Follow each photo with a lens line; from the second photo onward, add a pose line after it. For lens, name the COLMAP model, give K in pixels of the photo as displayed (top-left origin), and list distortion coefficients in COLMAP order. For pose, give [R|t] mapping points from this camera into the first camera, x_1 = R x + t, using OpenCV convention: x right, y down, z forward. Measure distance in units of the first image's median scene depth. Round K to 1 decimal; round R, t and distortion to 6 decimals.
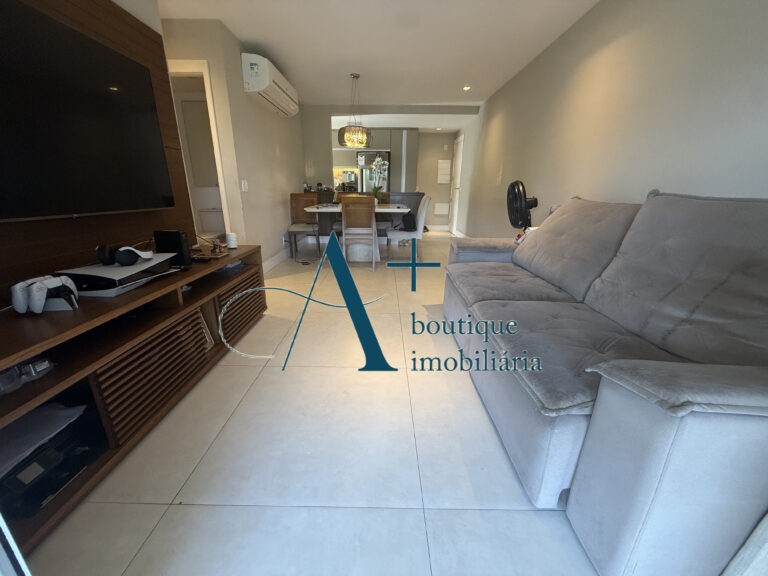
lens RADIAL K [[307.5, 0, 381.4], [0, 307.5, 287.0], [0, 0, 1]] dist [0.002730, 0.000068]
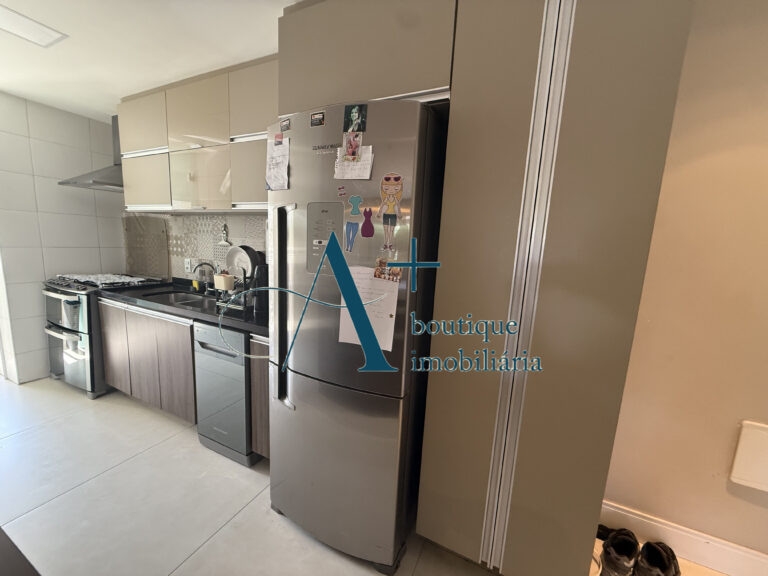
lens RADIAL K [[307.5, 0, 382.0], [0, 307.5, 288.9], [0, 0, 1]] dist [0.002730, 0.000068]
pose [[0.904114, 0.102213, -0.414887, 0.072581], [-0.168427, 0.977604, -0.126187, -0.322192], [0.392697, 0.183965, 0.901080, 0.862451]]
